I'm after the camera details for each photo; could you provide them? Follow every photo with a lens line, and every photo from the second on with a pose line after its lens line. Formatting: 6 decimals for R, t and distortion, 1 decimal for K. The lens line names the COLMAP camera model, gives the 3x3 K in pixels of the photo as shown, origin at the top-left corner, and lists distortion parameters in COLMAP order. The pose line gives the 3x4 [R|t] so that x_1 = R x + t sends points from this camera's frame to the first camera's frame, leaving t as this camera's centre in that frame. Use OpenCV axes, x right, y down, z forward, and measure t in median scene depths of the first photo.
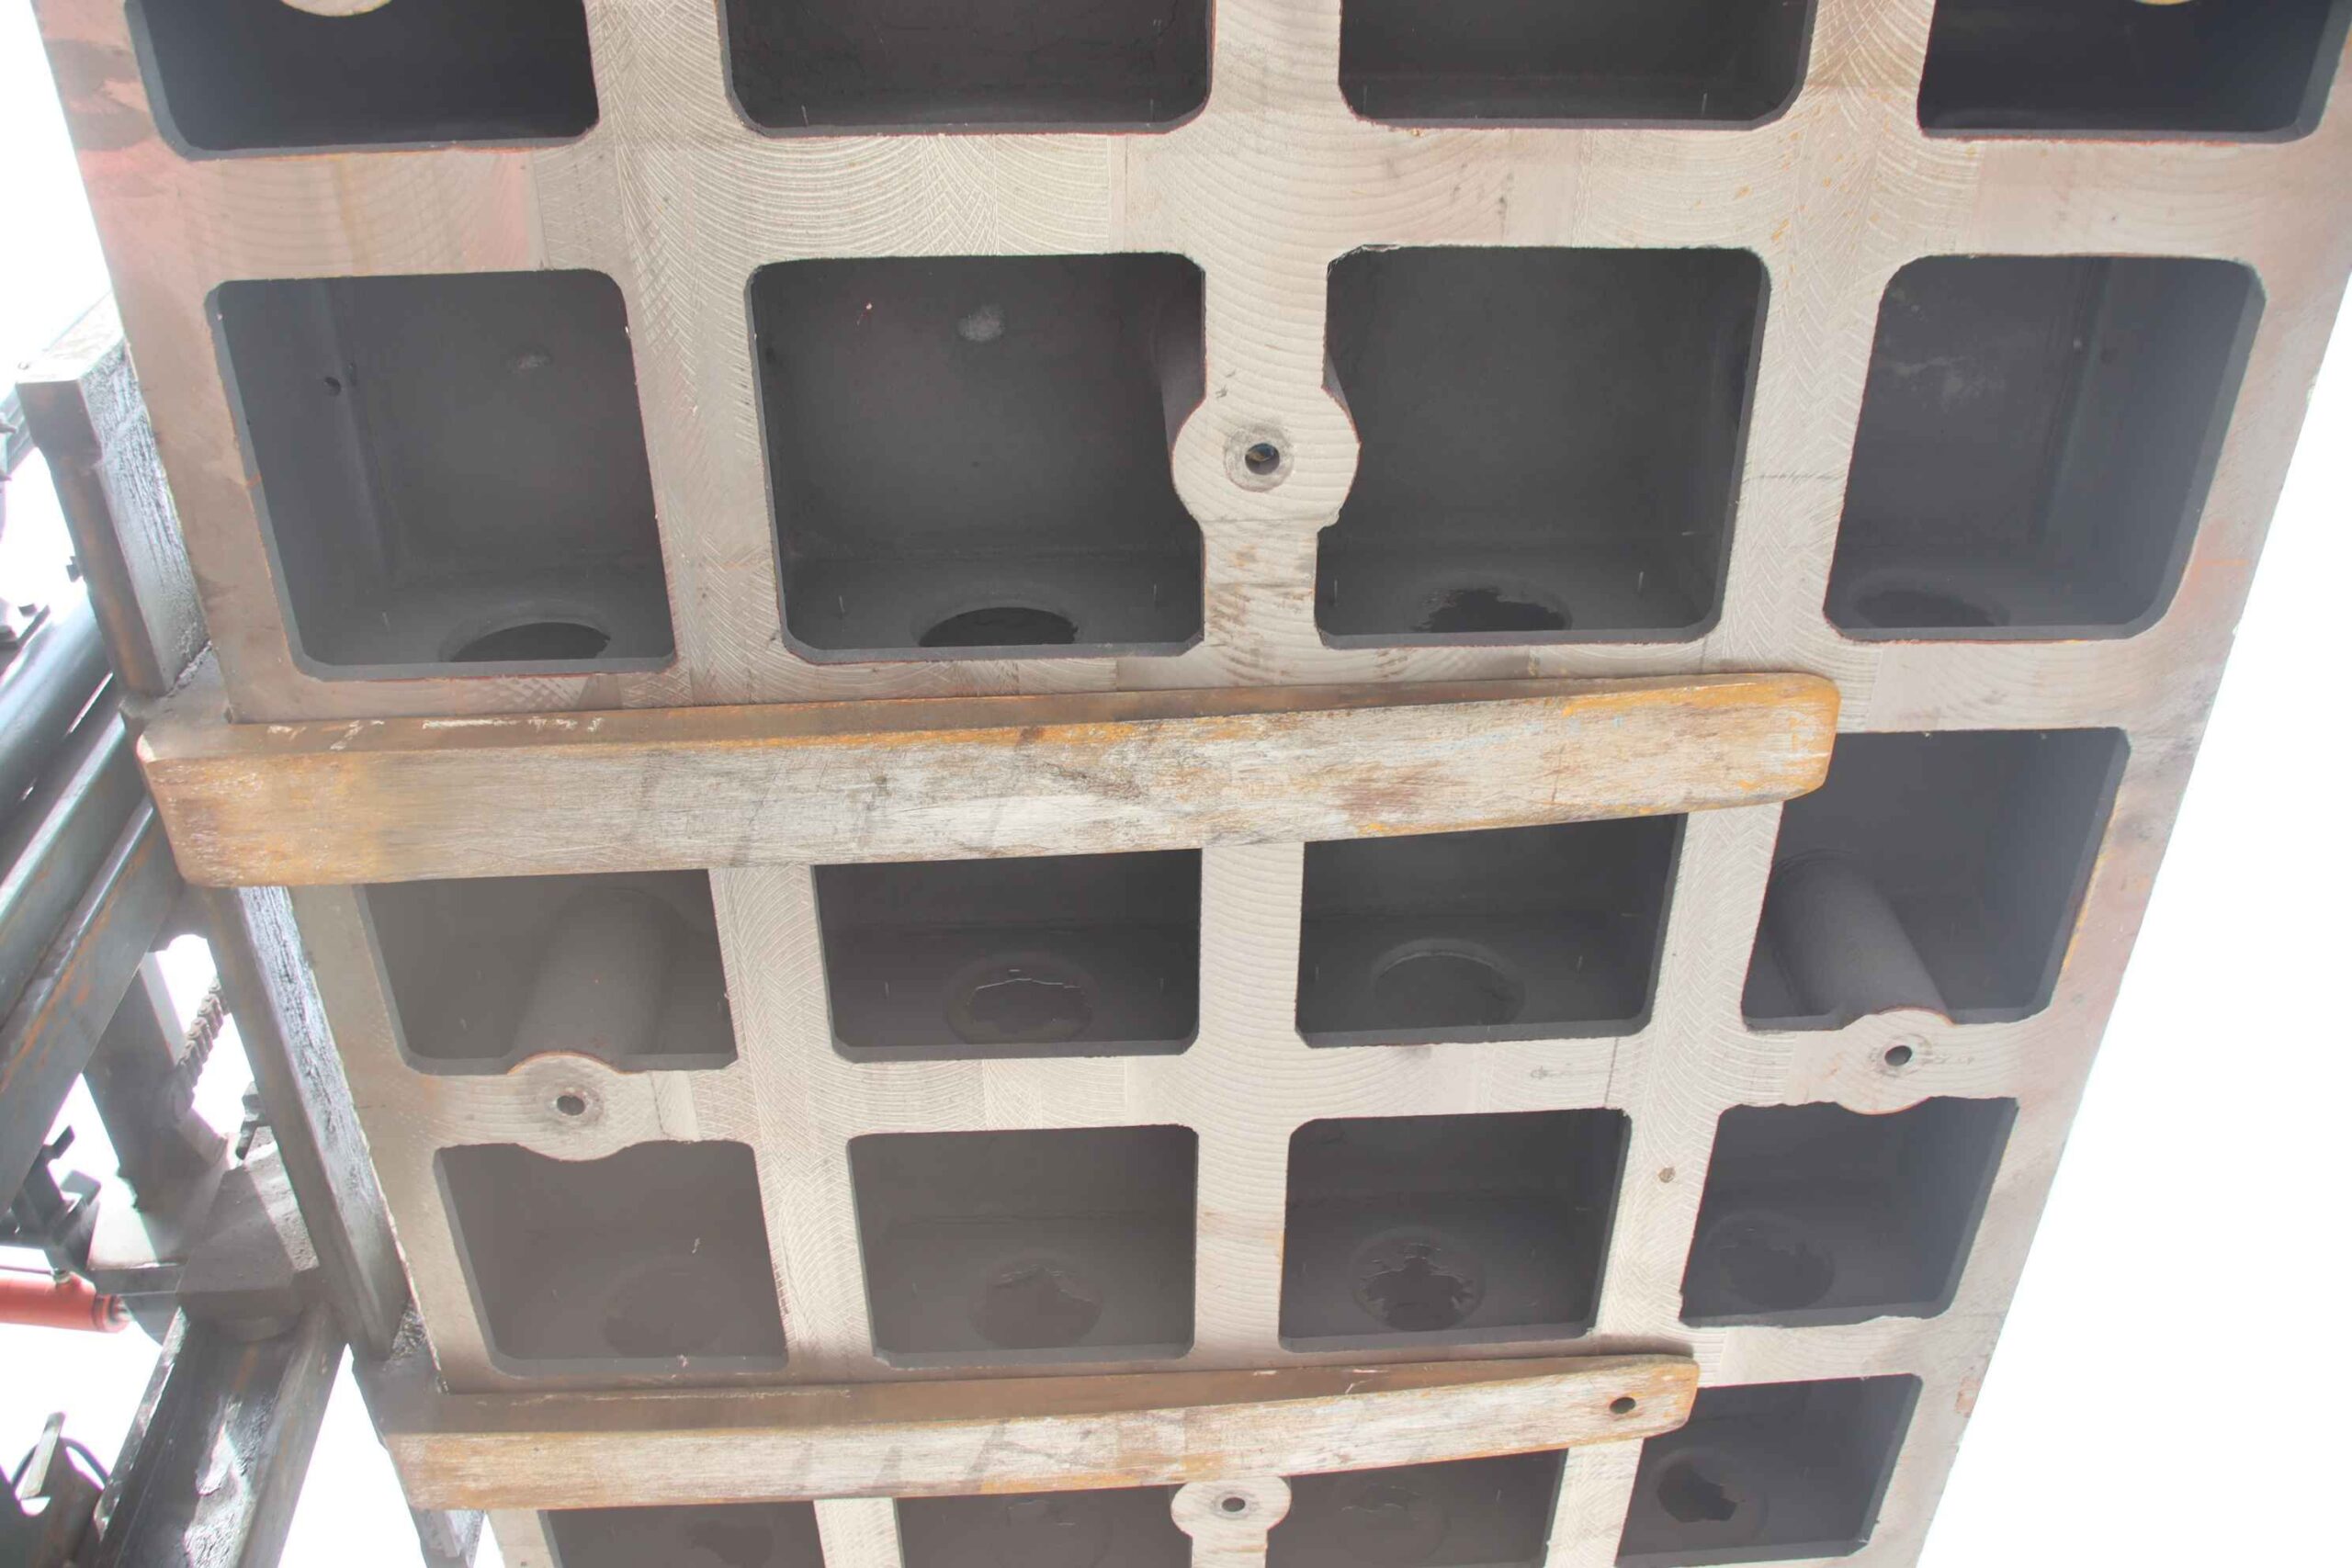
lens RADIAL K [[1998.0, 0, 1188.5], [0, 1998.0, 789.7], [0, 0, 1]] dist [-0.158959, 0.133067]
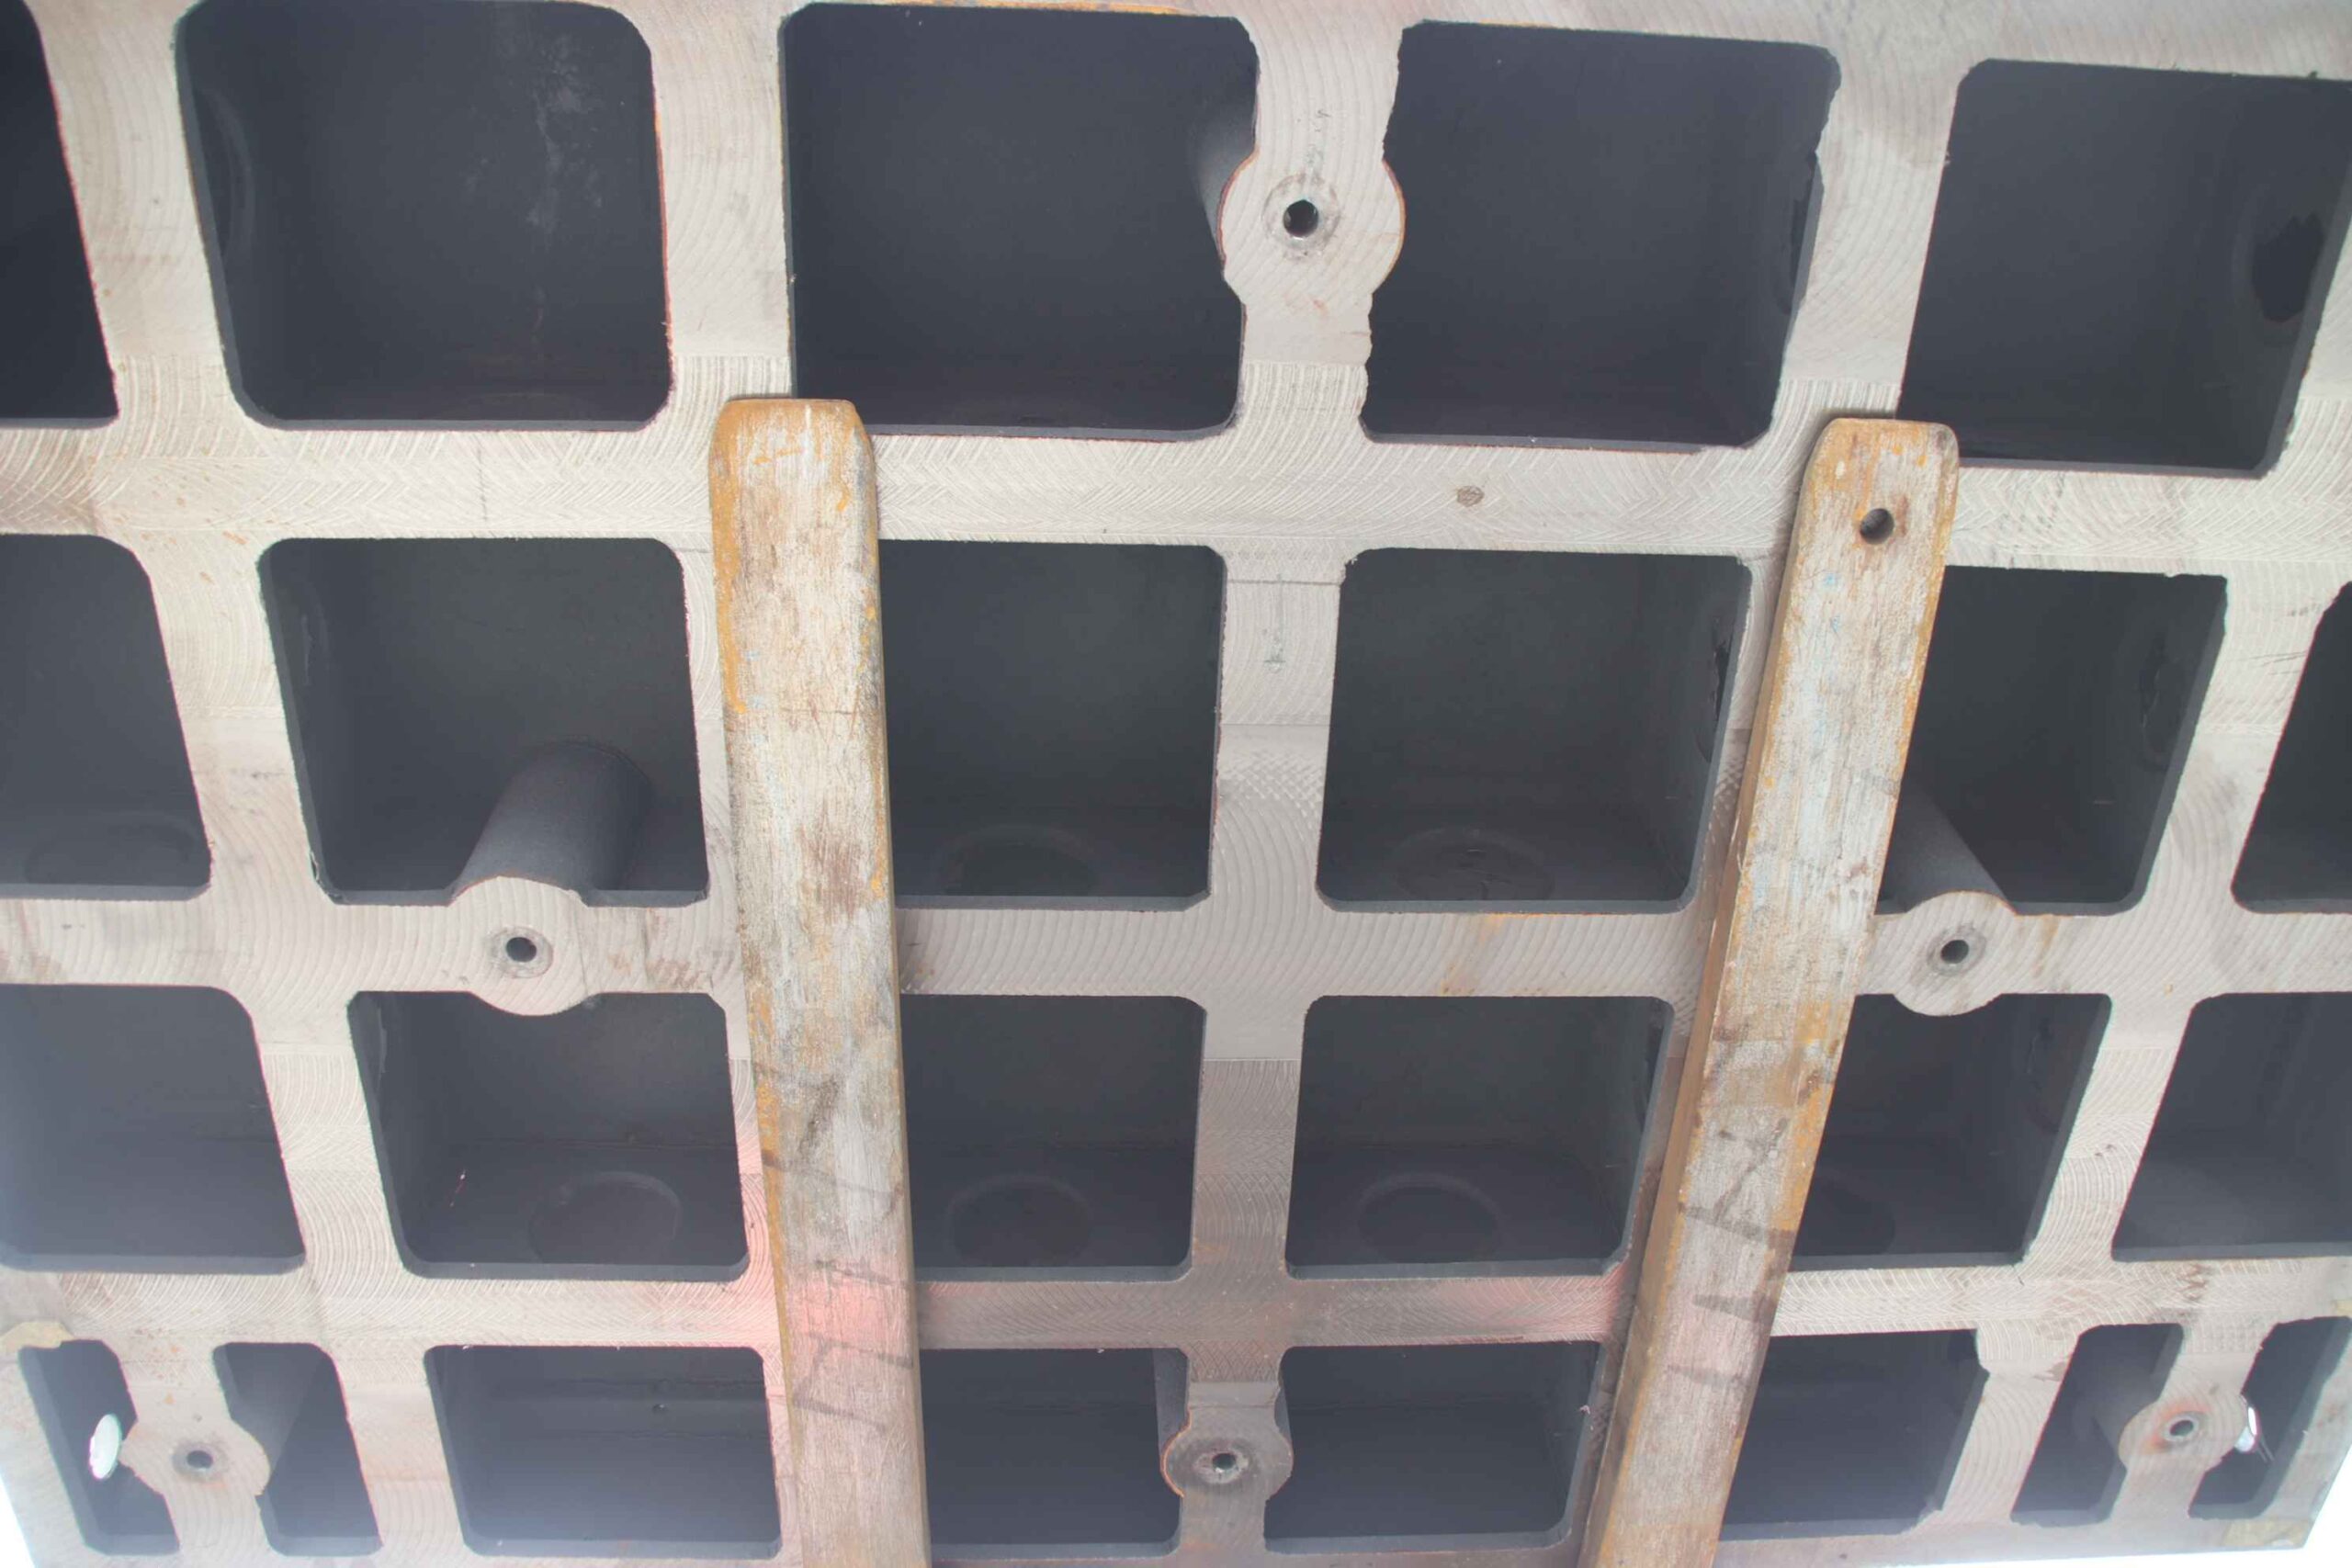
lens RADIAL K [[2010.4, 0, 1176.0], [0, 2010.4, 784.0], [0, 0, 1]] dist [-0.173809, 0.158261]
pose [[0.037600, -0.848540, -0.527793, 0.677017], [0.861665, 0.295016, -0.412916, 0.551473], [0.506083, -0.439255, 0.742250, 0.375559]]
